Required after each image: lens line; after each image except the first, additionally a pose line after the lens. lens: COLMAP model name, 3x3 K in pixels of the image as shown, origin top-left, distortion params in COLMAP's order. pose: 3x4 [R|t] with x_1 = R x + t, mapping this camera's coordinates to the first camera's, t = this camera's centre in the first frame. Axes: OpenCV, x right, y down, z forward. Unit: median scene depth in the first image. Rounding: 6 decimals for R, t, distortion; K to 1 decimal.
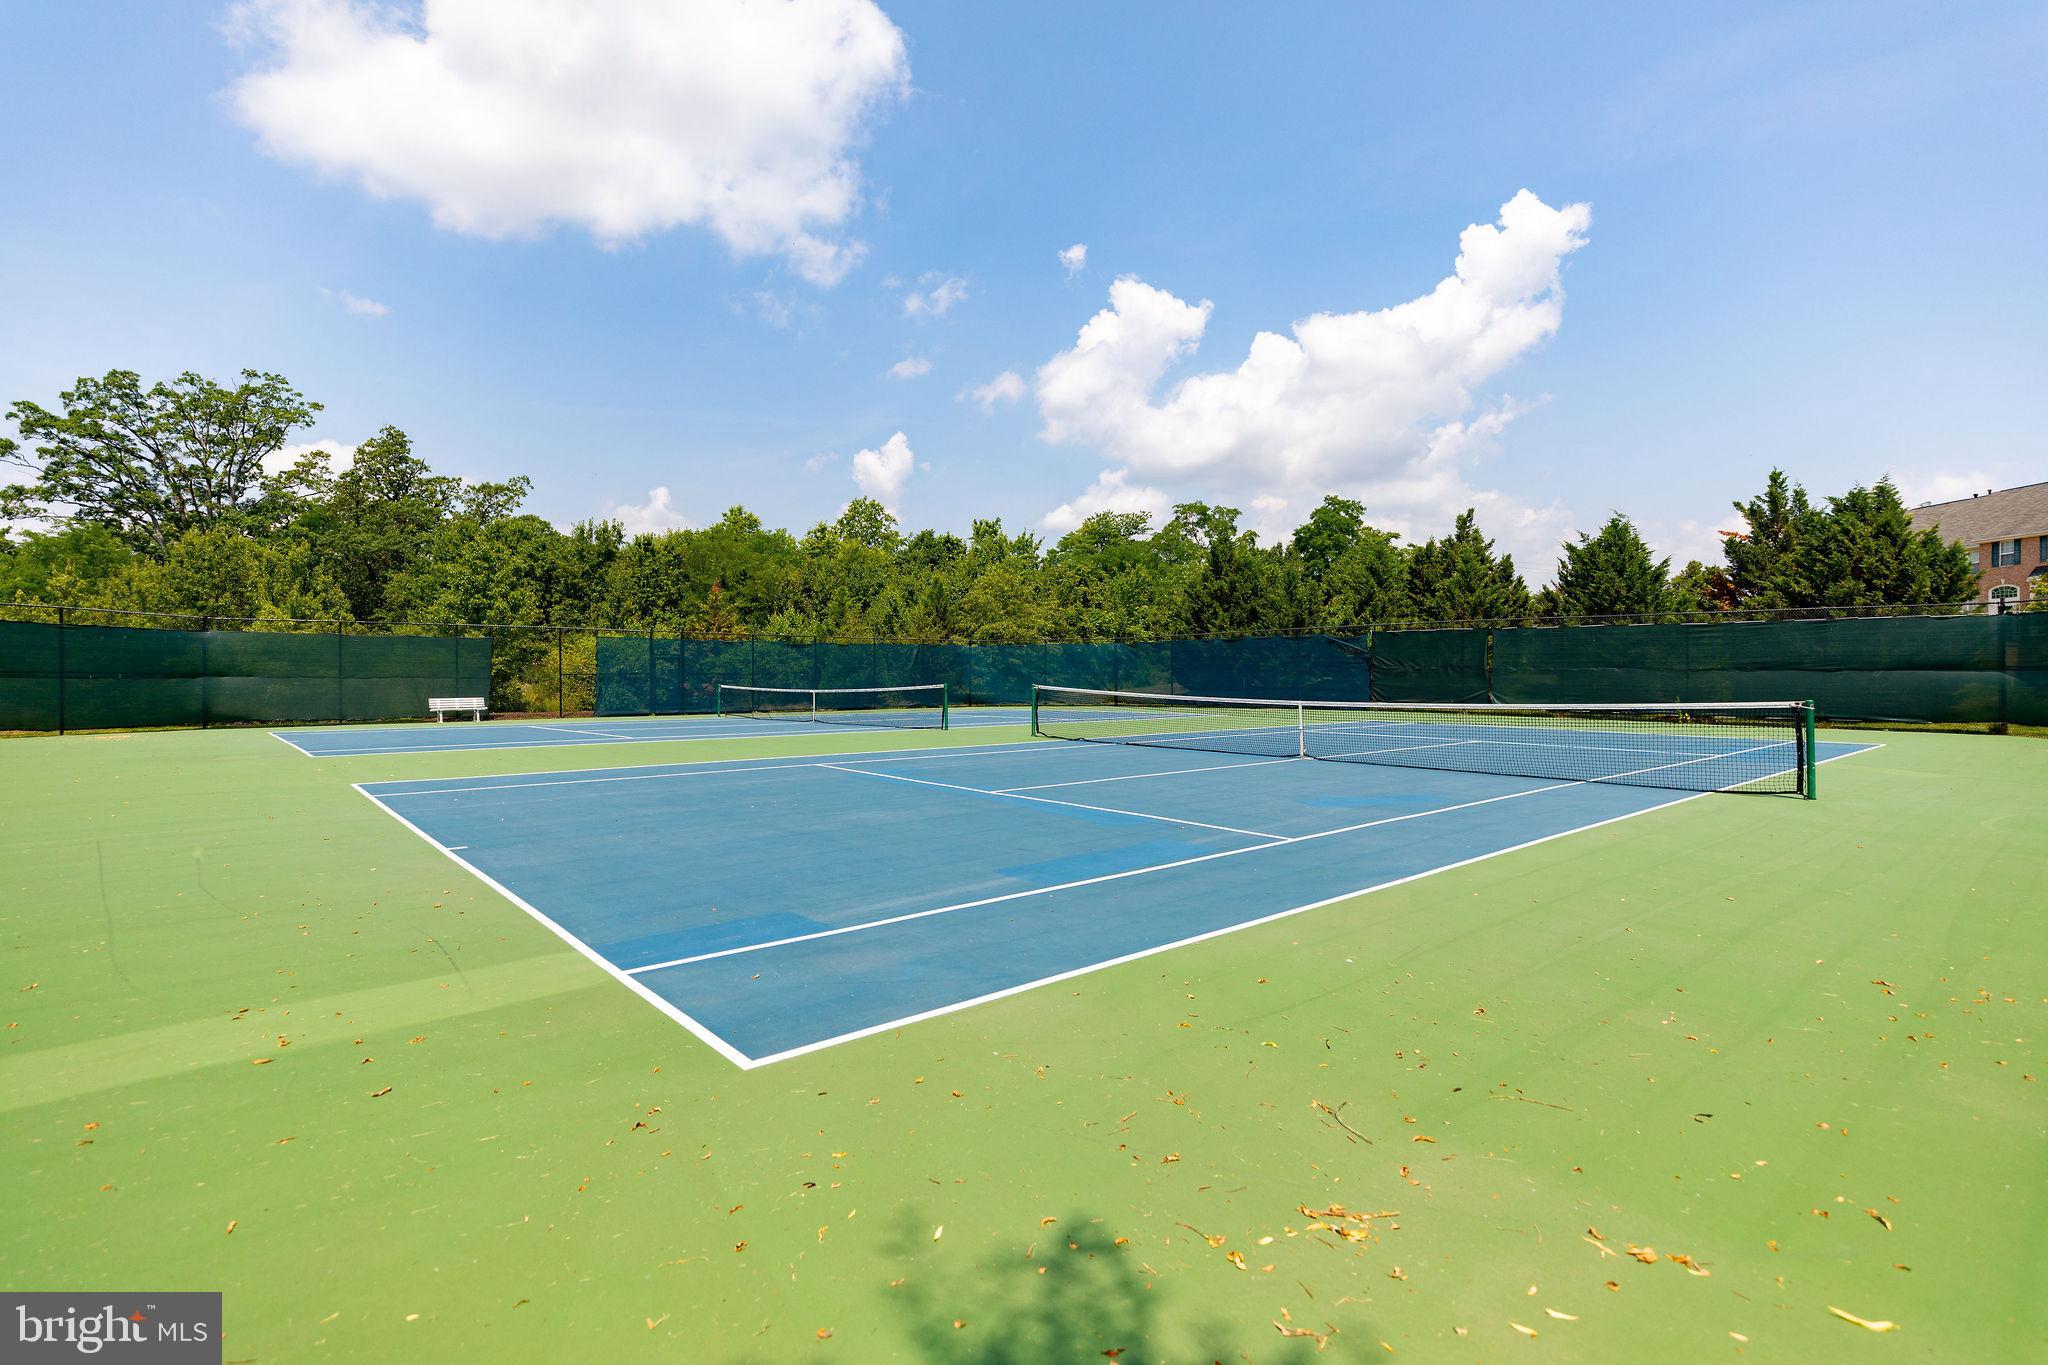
lens RADIAL K [[965.4, 0, 1027.2], [0, 965.4, 682.7], [0, 0, 1]] dist [0.002471, 0.000176]
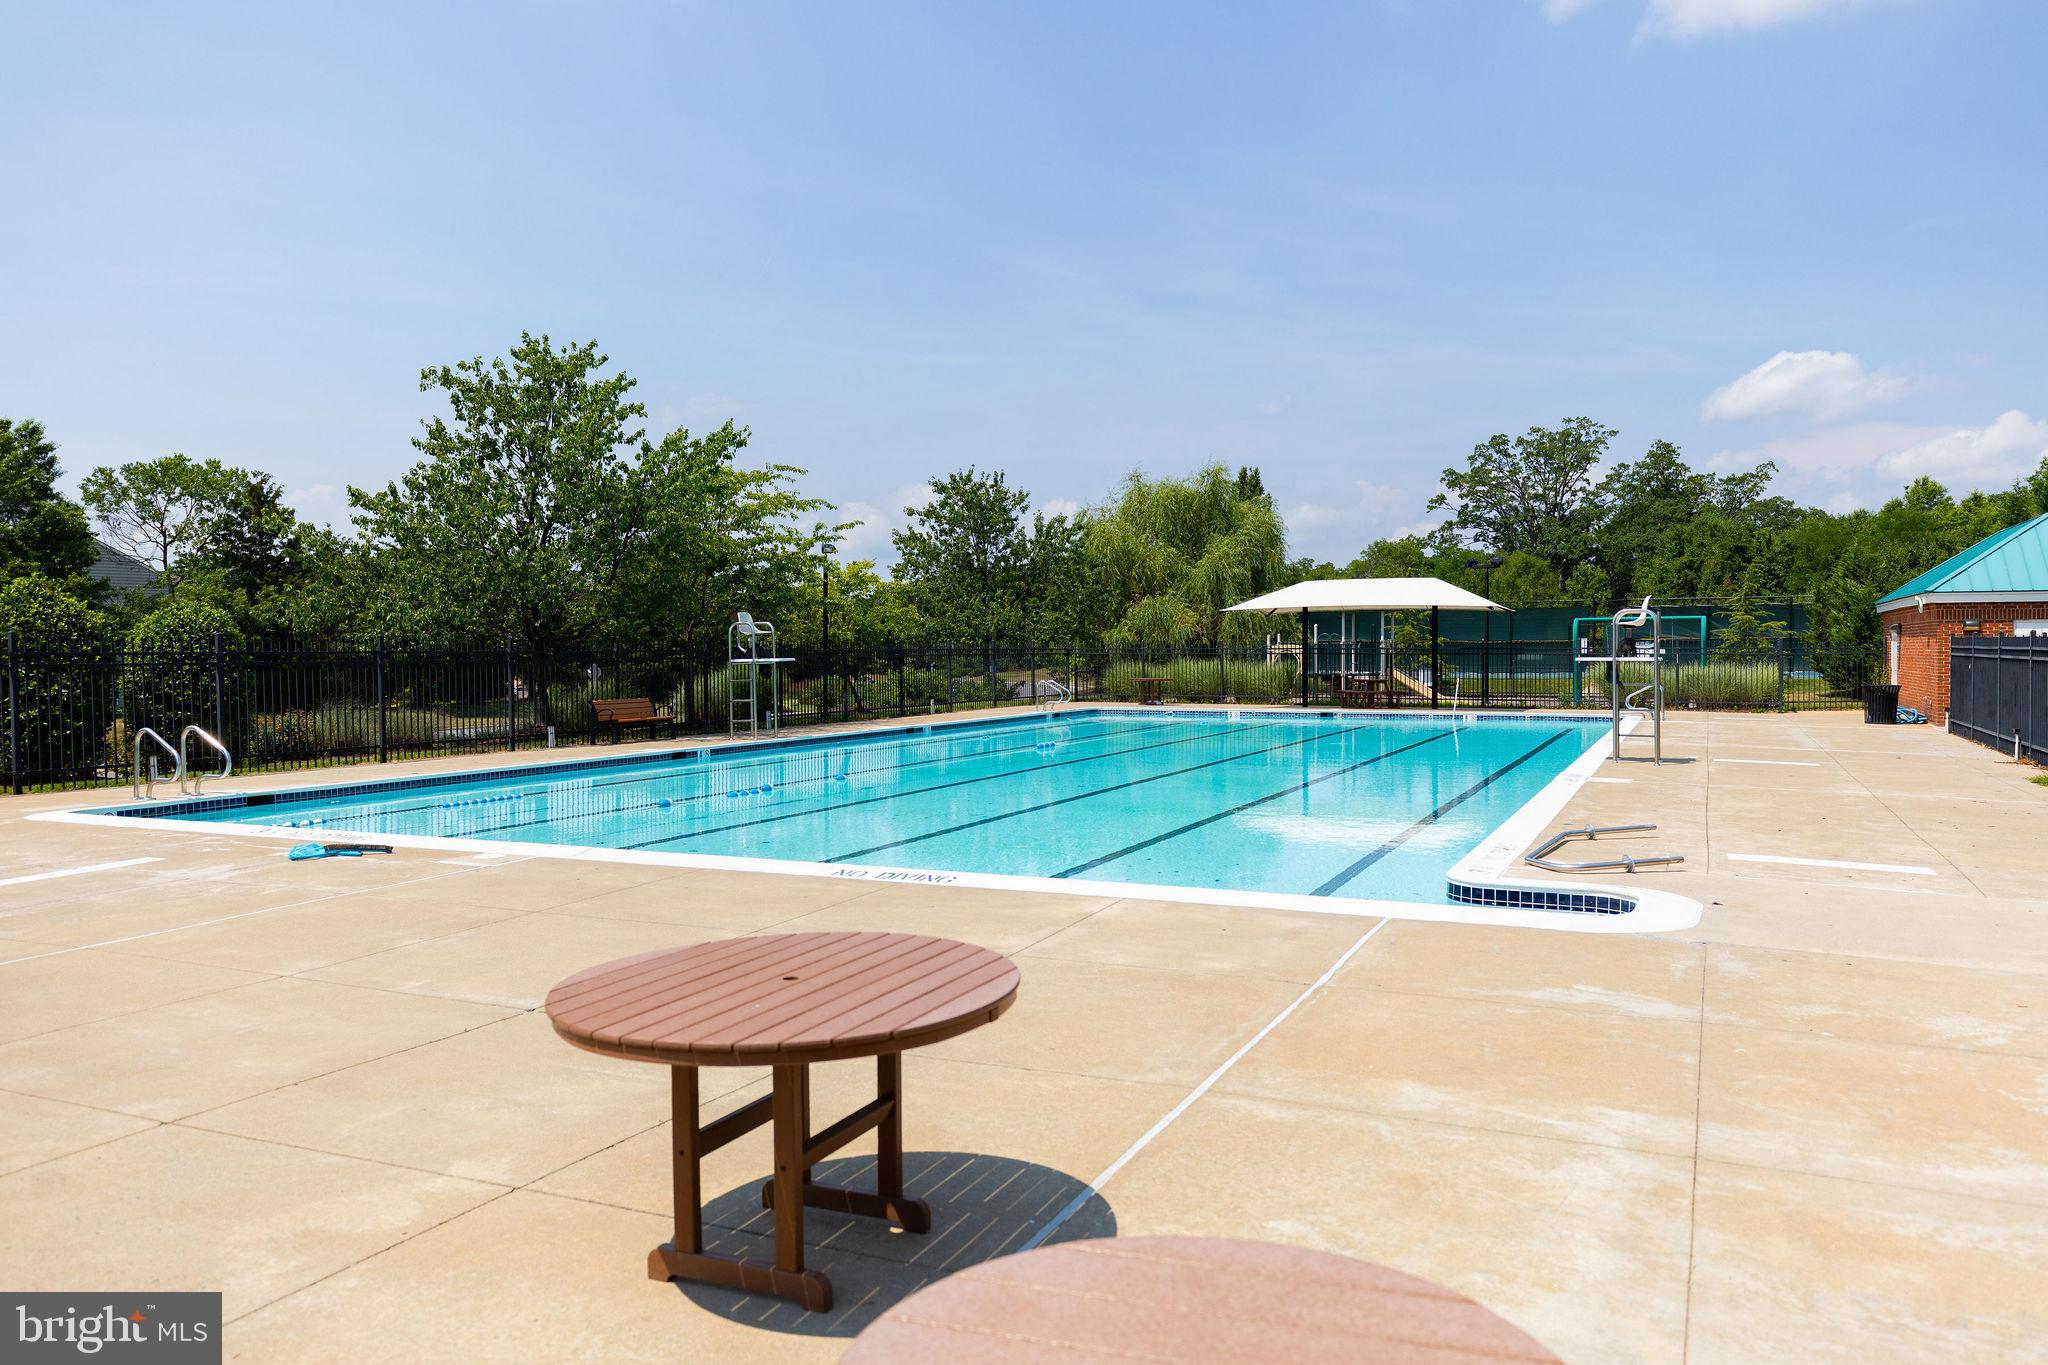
lens RADIAL K [[1444.9, 0, 1026.2], [0, 1444.9, 679.8], [0, 0, 1]] dist [-0.000285, -0.000130]
pose [[0.401551, 0.016104, -0.915695, 0.744295], [-0.000470, 0.999849, 0.017377, 0.007567], [0.915837, -0.006547, 0.401498, -0.503027]]
